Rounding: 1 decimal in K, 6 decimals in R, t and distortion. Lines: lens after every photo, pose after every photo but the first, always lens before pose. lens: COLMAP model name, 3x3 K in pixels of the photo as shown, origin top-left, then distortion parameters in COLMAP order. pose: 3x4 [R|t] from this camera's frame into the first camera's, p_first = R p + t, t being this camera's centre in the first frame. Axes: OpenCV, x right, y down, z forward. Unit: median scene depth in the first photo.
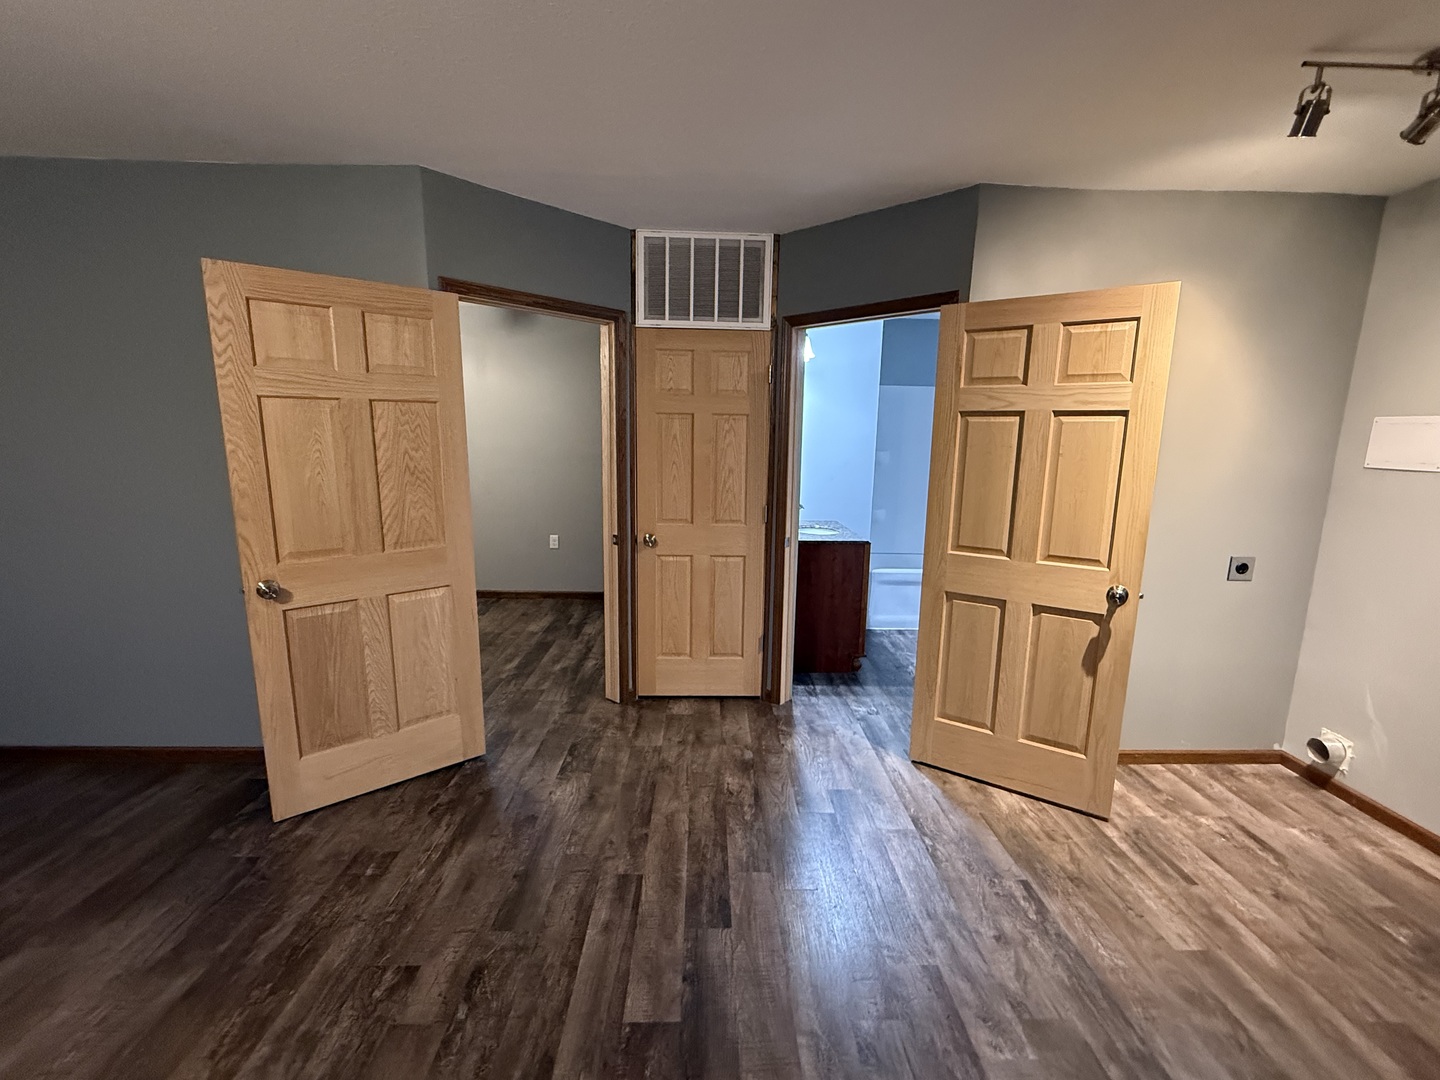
lens RADIAL K [[624.3, 0, 720.0], [0, 624.3, 540.0], [0, 0, 1]] dist [0.001779, -0.000073]
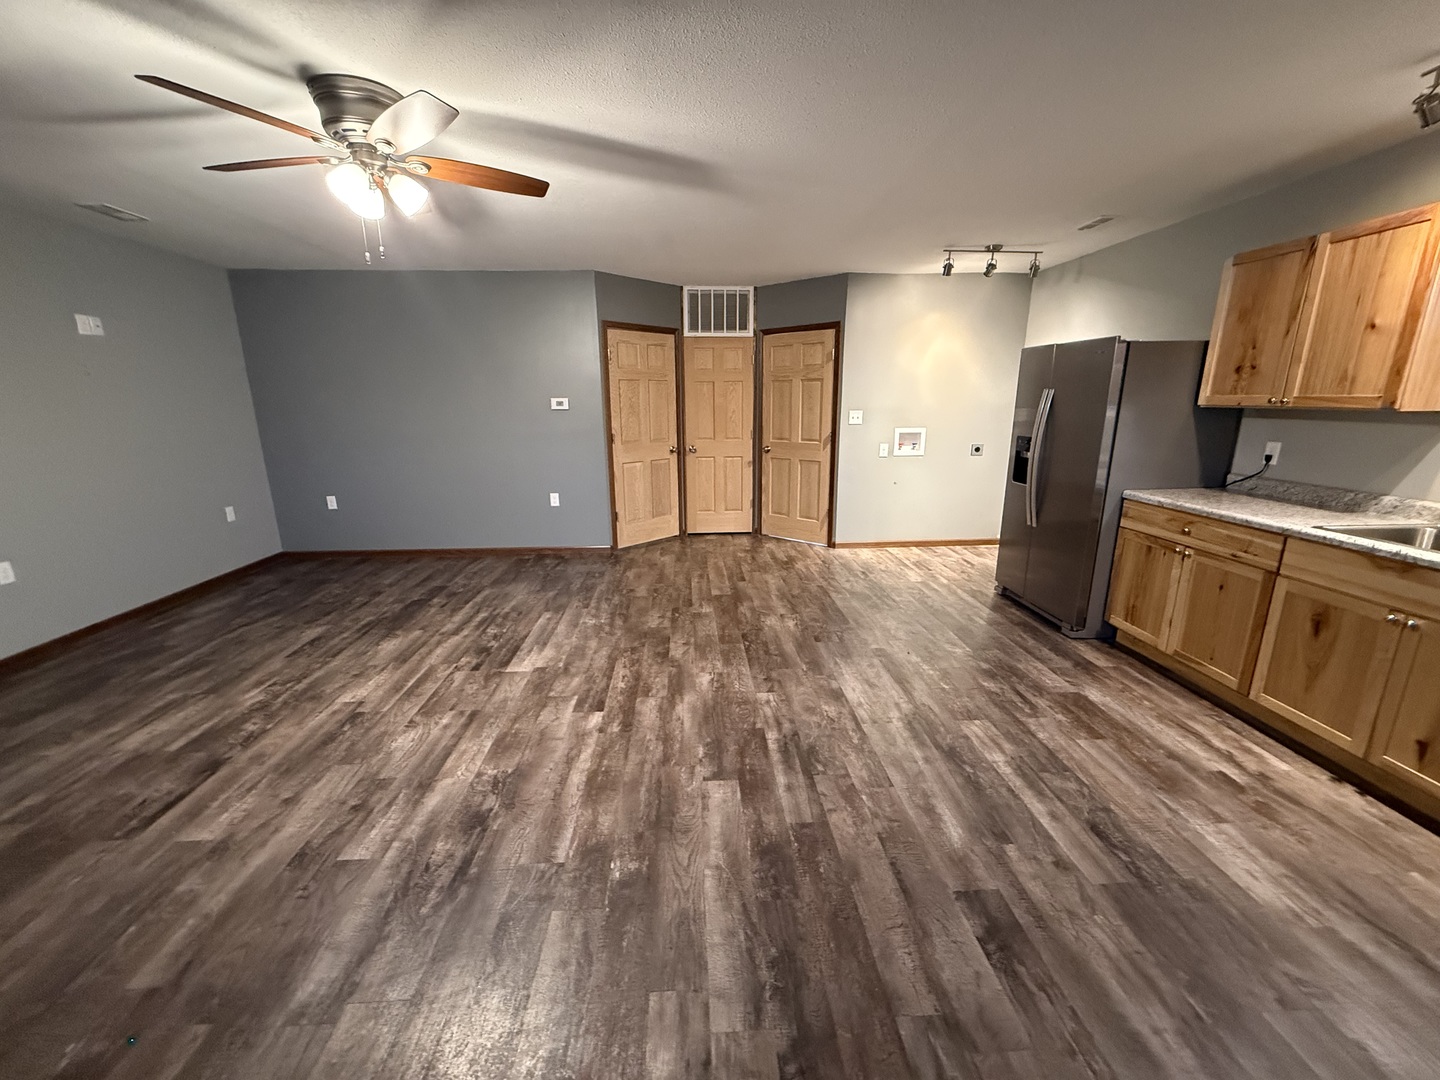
lens RADIAL K [[575.7, 0, 717.1], [0, 575.7, 539.5], [0, 0, 1]] dist [0.000442, 0.000343]
pose [[0.999265, -0.029639, 0.024331, -0.095205], [0.027815, 0.997007, 0.072139, 0.162383], [-0.026396, -0.071409, 0.997098, -0.841186]]
